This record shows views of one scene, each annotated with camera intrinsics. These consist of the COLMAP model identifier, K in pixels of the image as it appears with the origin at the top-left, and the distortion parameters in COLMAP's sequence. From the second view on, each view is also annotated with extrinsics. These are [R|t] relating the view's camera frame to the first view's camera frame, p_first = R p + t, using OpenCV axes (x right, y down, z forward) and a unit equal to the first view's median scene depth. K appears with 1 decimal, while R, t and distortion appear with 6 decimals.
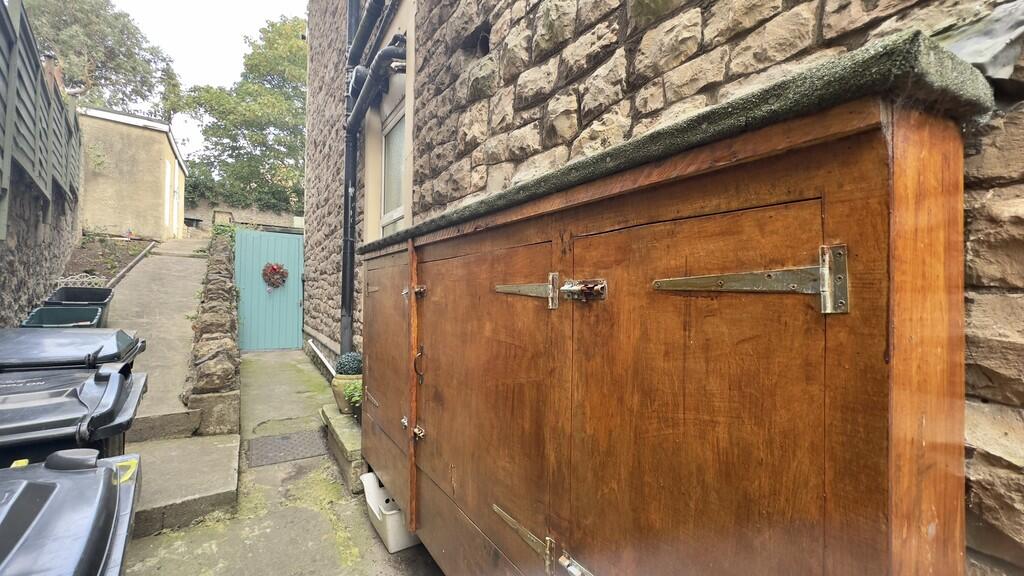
lens RADIAL K [[409.4, 0, 509.9], [0, 409.4, 288.5], [0, 0, 1]] dist [-0.003388, 0.000493]
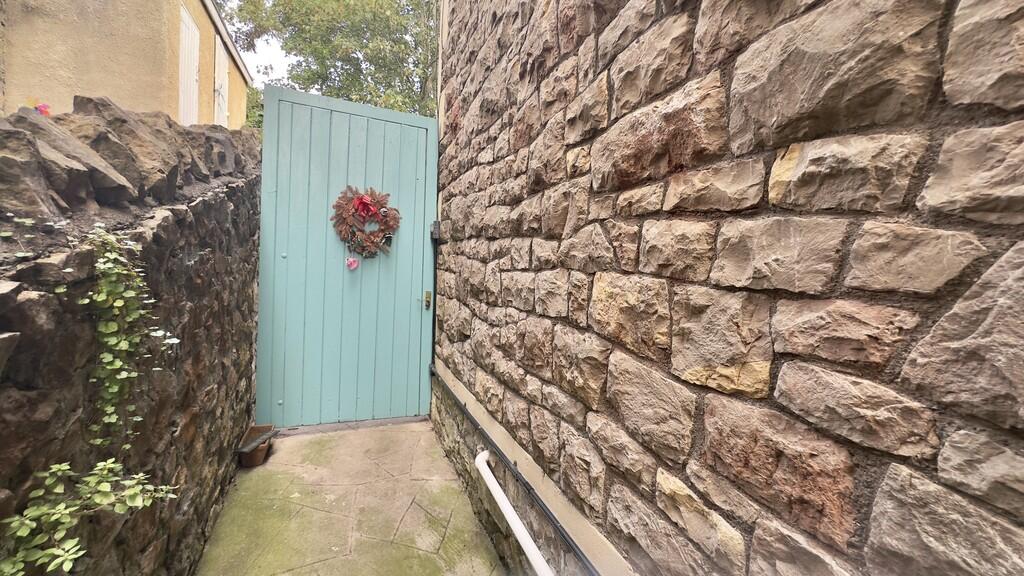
lens RADIAL K [[409.4, 0, 509.9], [0, 409.4, 288.5], [0, 0, 1]] dist [-0.003388, 0.000493]
pose [[0.980674, 0.043897, -0.190661, -0.349152], [-0.031584, 0.997243, 0.067151, -0.002691], [0.193083, -0.059832, 0.979356, 0.614740]]
